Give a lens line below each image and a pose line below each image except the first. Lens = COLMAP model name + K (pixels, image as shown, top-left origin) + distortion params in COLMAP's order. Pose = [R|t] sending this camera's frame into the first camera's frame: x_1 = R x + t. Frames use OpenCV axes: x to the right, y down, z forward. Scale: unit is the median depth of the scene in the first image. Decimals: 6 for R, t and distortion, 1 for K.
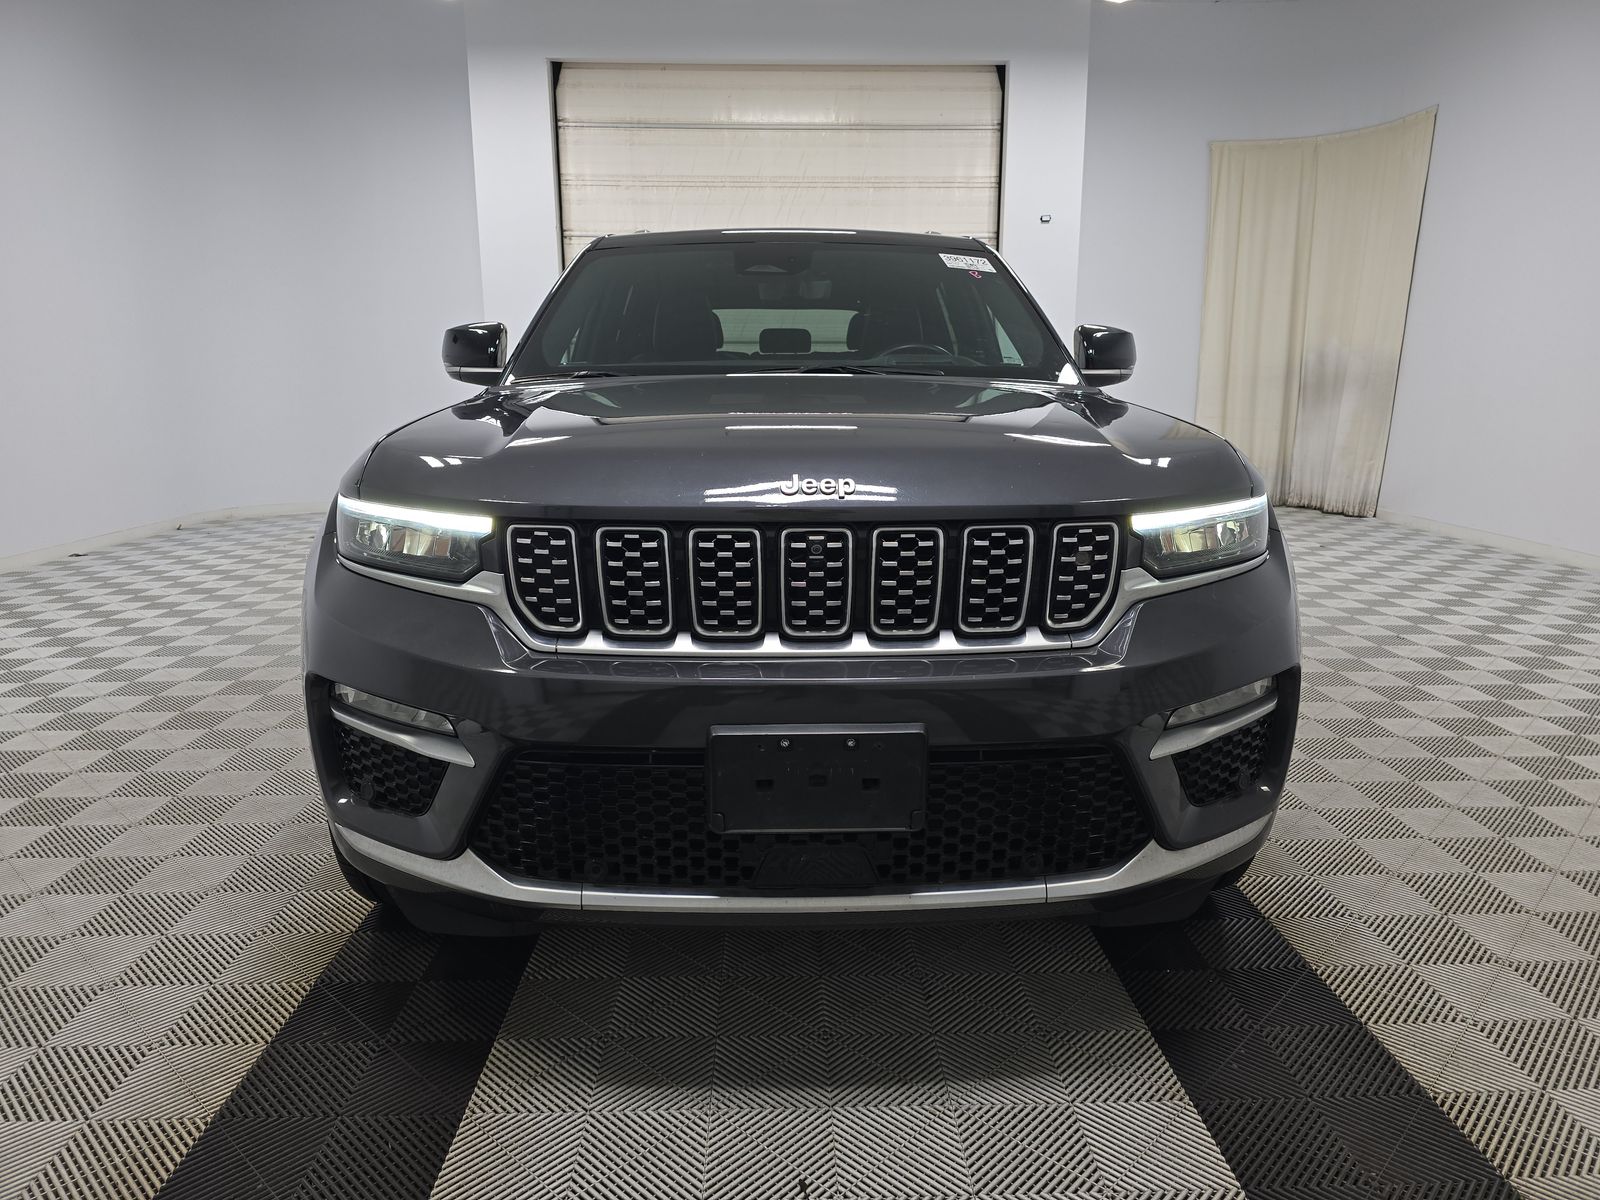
lens RADIAL K [[1063.7, 0, 800.0], [0, 1063.7, 600.0], [0, 0, 1]] dist [0.034526, 0.000302]
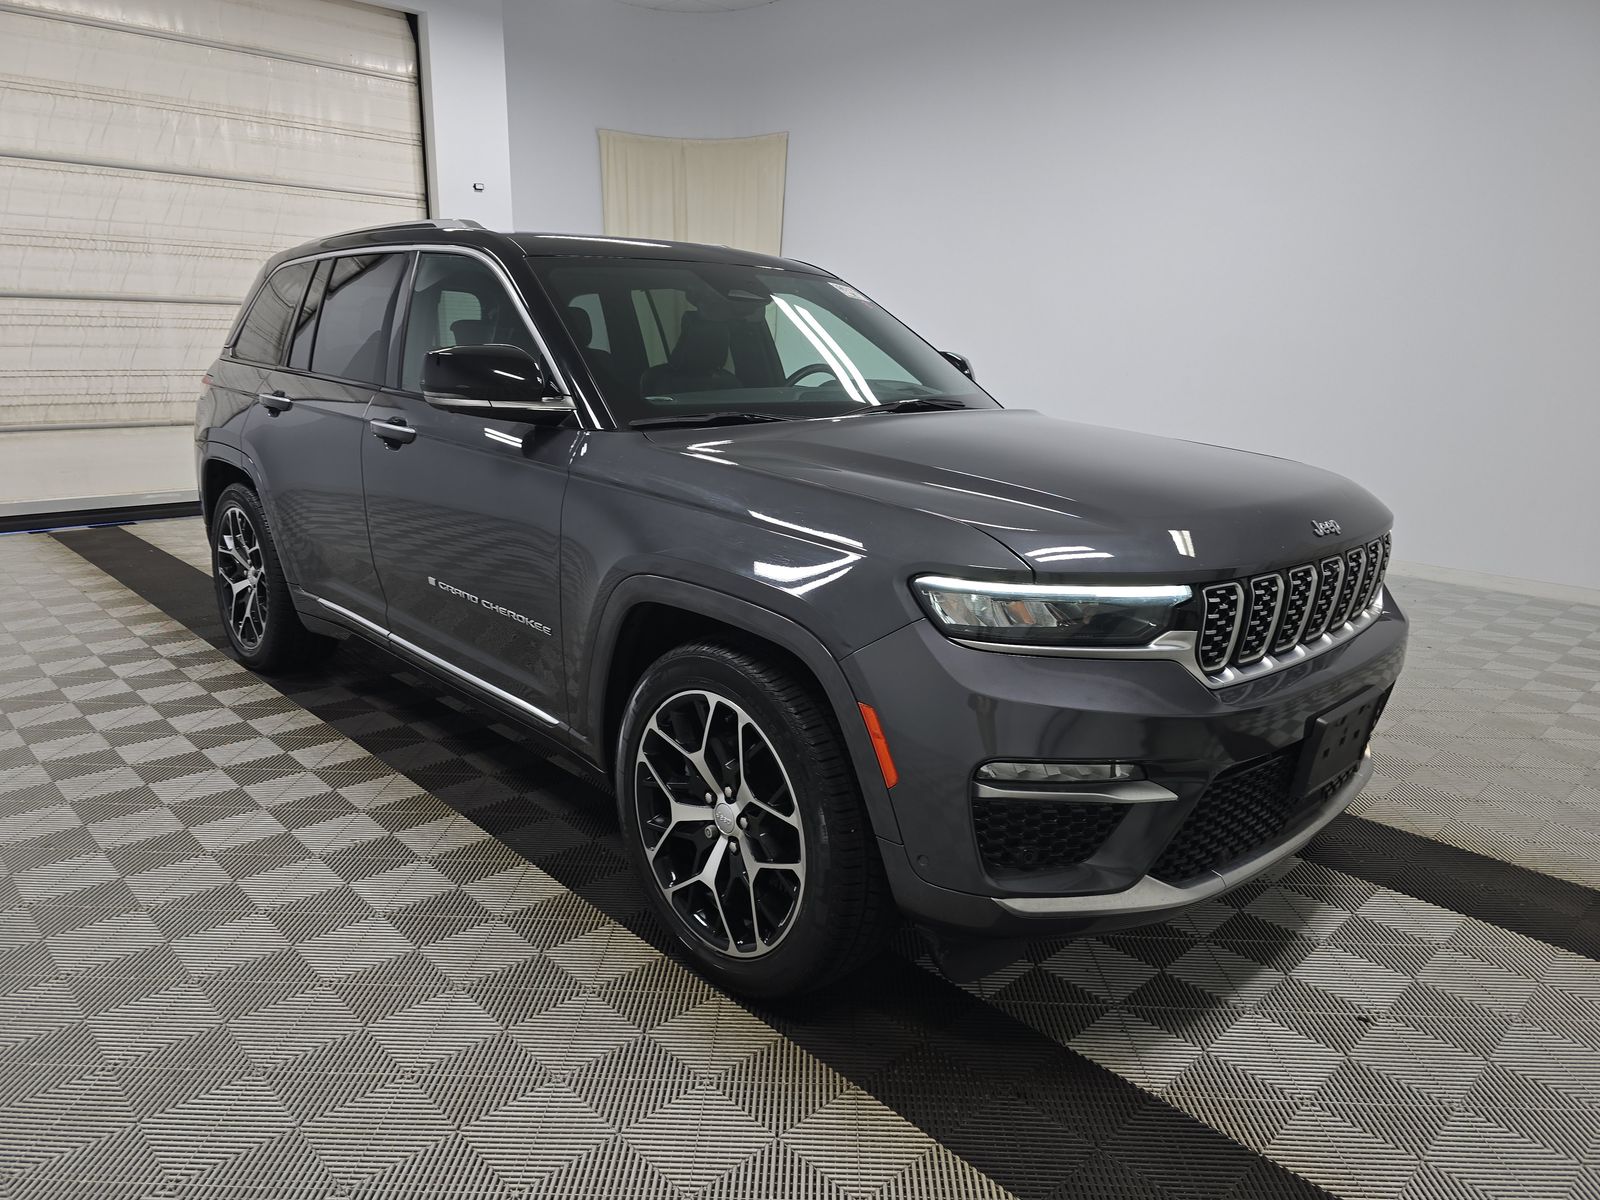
lens RADIAL K [[1056.5, 0, 800.0], [0, 1056.5, 600.0], [0, 0, 1]] dist [0.029480, -0.001814]
pose [[0.737705, -0.154503, 0.657206, -0.253677], [0.120723, 0.987960, 0.096750, -0.041465], [-0.664242, 0.007967, 0.747475, 0.079933]]
